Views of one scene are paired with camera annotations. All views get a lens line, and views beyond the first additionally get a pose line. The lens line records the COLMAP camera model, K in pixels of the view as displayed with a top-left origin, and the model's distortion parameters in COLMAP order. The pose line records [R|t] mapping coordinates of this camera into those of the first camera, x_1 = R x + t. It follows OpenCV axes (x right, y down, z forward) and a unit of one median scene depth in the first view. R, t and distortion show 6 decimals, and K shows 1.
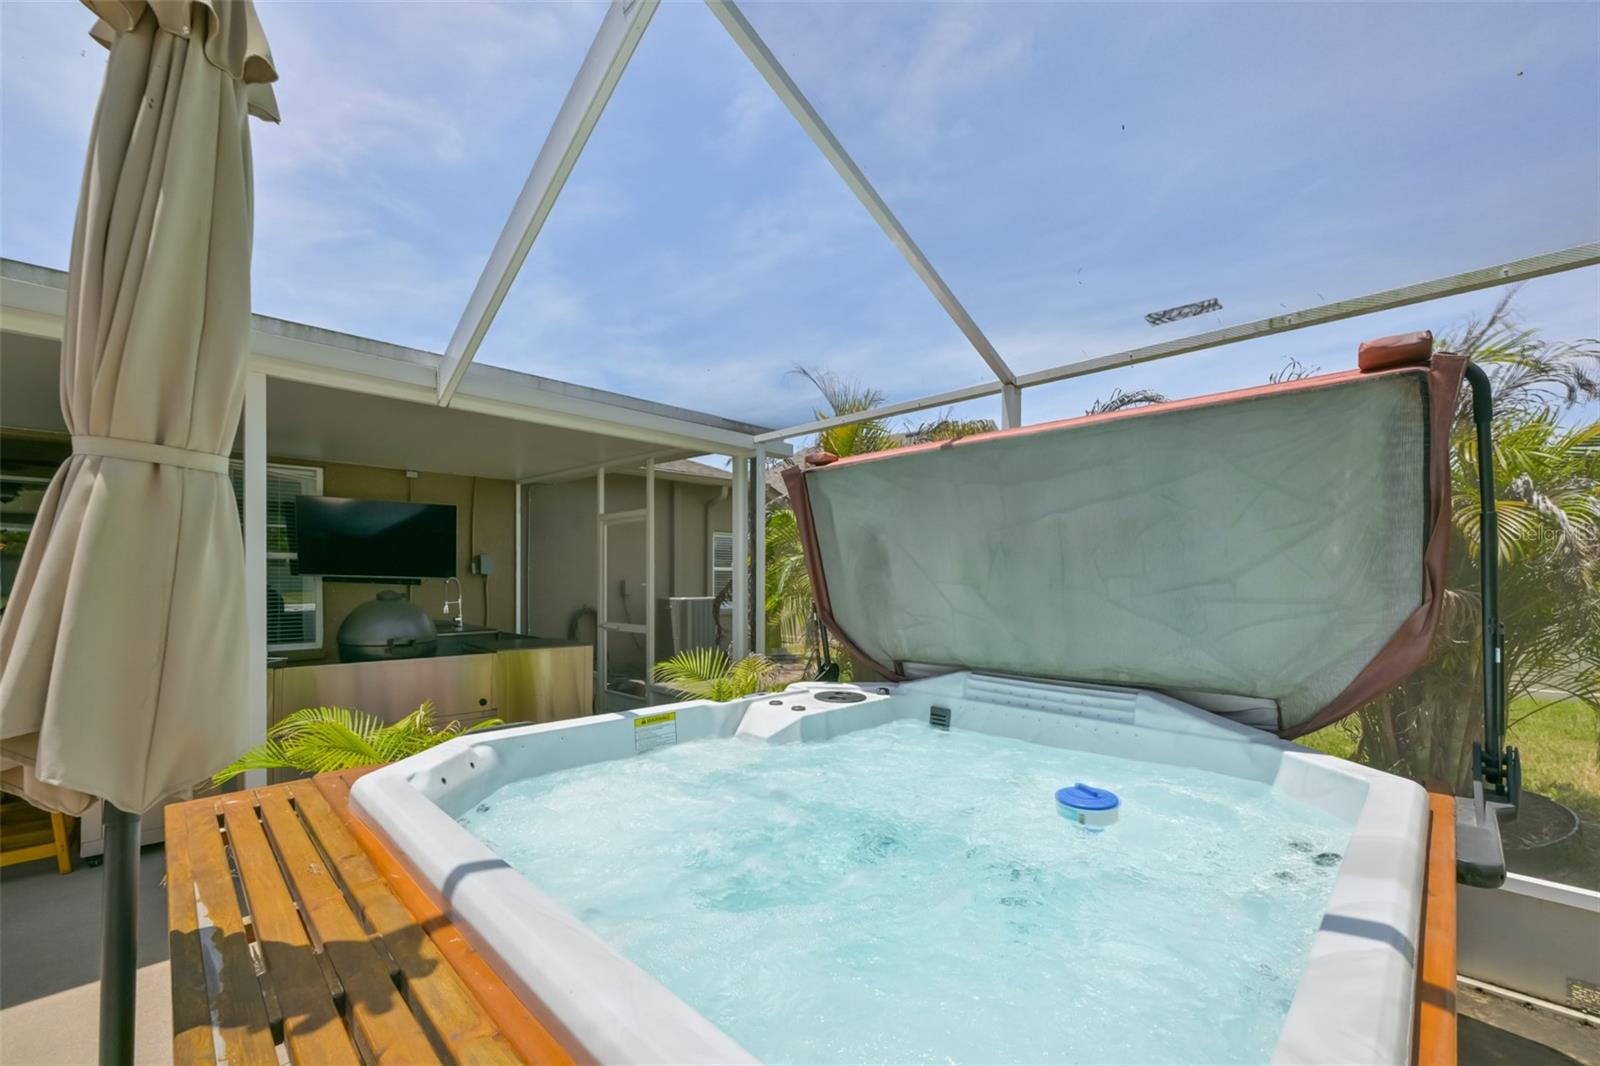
lens RADIAL K [[642.3, 0, 796.7], [0, 642.3, 573.6], [0, 0, 1]] dist [0.003336, 0.000276]
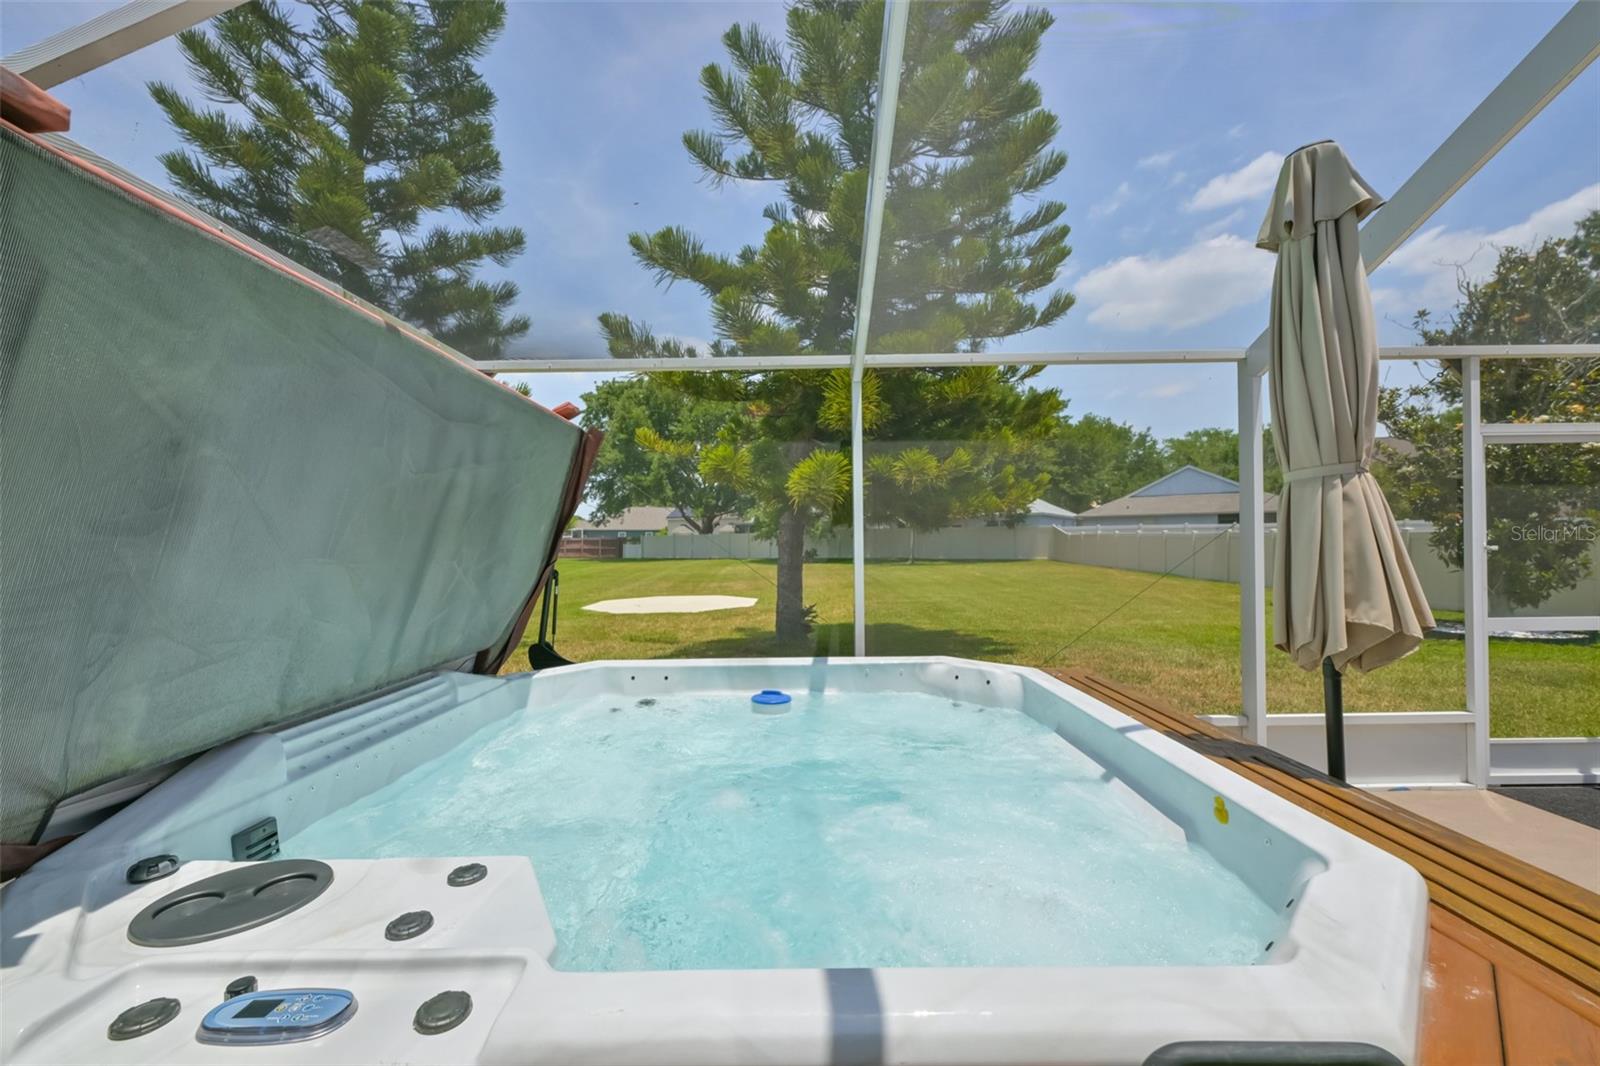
lens RADIAL K [[613.8, 0, 799.3], [0, 613.8, 537.8], [0, 0, 1]] dist [0.001500, 0.000085]
pose [[-0.696707, 0.011515, 0.717263, -0.383755], [0.001711, 0.999895, -0.014391, 0.002404], [-0.717354, -0.008799, -0.696654, 1.021748]]
